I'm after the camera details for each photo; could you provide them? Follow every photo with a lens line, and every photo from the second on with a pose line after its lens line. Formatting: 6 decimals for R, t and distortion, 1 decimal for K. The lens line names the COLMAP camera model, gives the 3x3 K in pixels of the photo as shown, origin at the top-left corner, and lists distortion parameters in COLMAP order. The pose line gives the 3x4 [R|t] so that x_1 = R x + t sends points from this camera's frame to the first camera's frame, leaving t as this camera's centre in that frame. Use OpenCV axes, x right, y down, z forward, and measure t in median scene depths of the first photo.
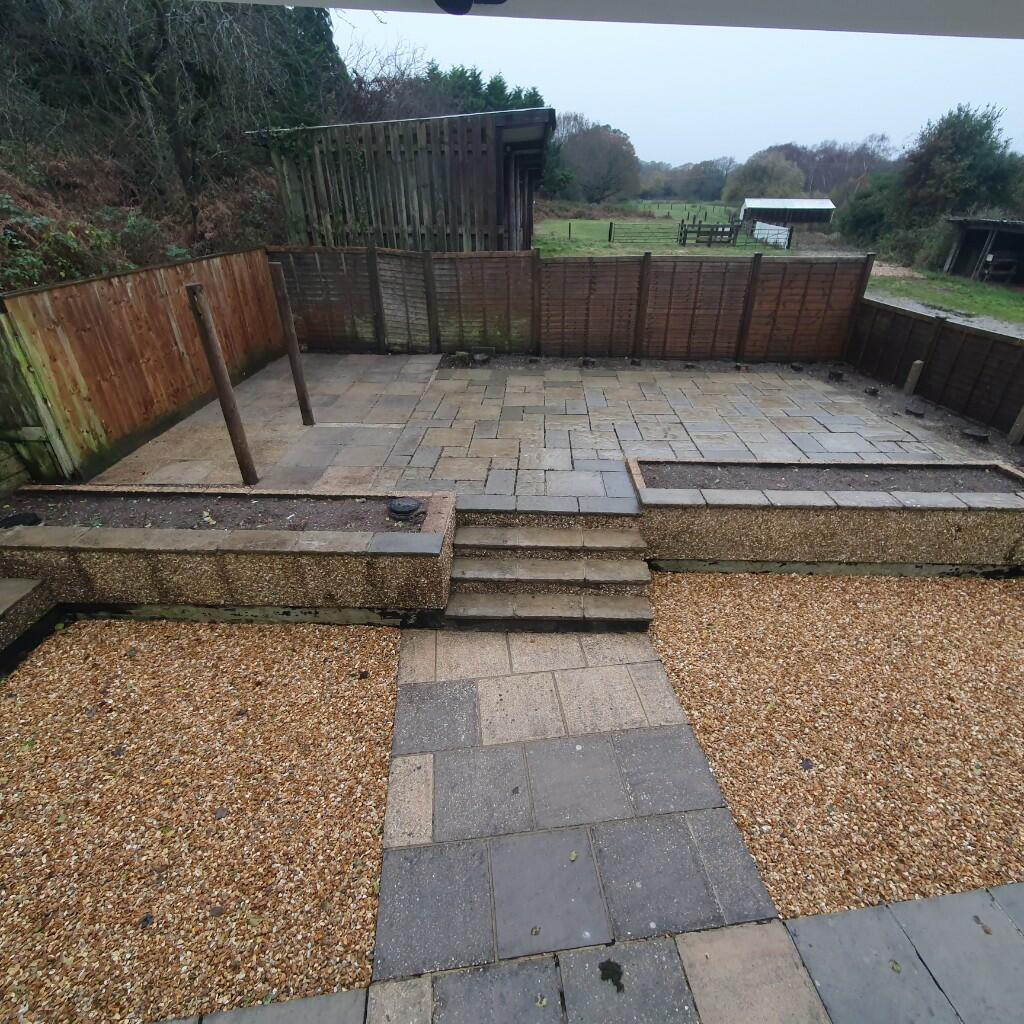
lens RADIAL K [[537.3, 0, 523.1], [0, 537.3, 515.3], [0, 0, 1]] dist [0.004564, 0.001201]
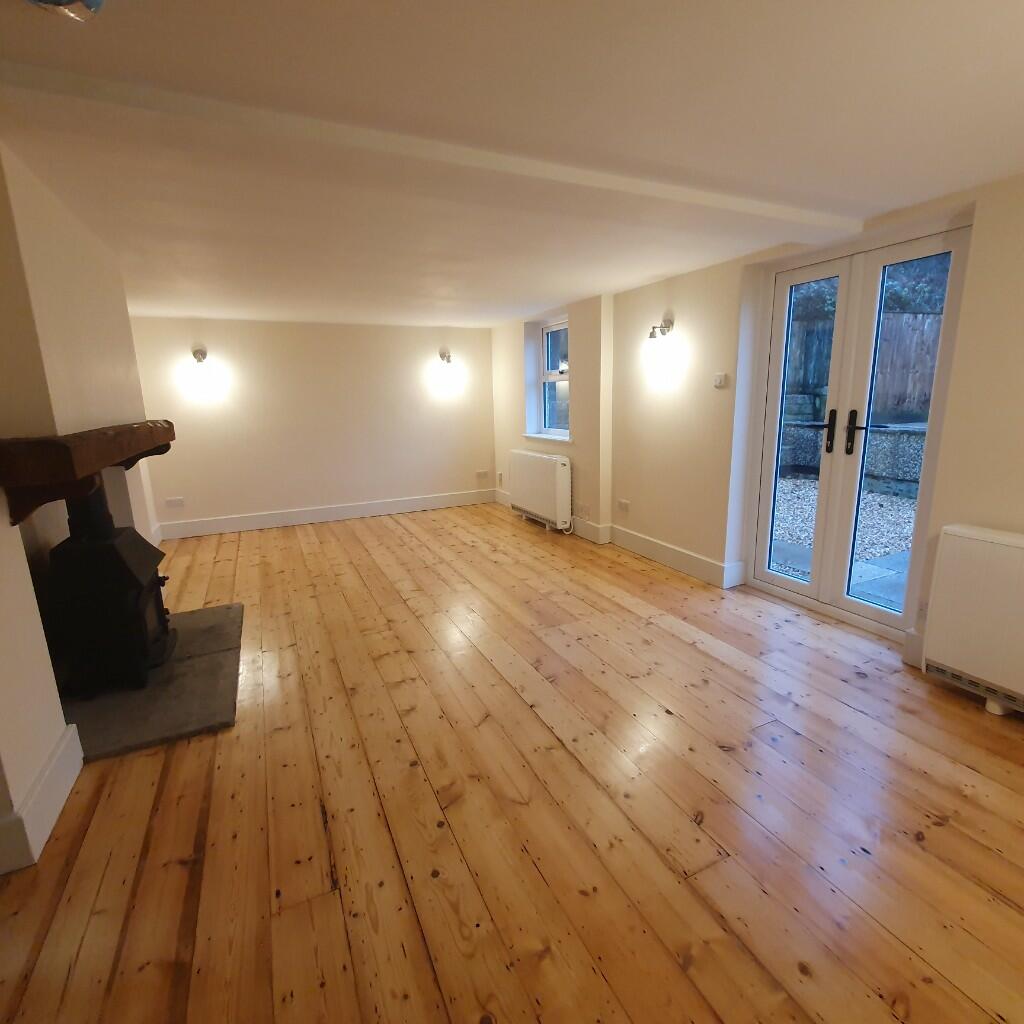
lens RADIAL K [[537.3, 0, 521.7], [0, 537.3, 508.8], [0, 0, 1]] dist [0.004564, 0.001201]
pose [[0.309575, 0.182919, -0.933115, 0.377306], [-0.468737, 0.883162, 0.017616, 0.503156], [0.827314, 0.431932, 0.359146, -0.211665]]
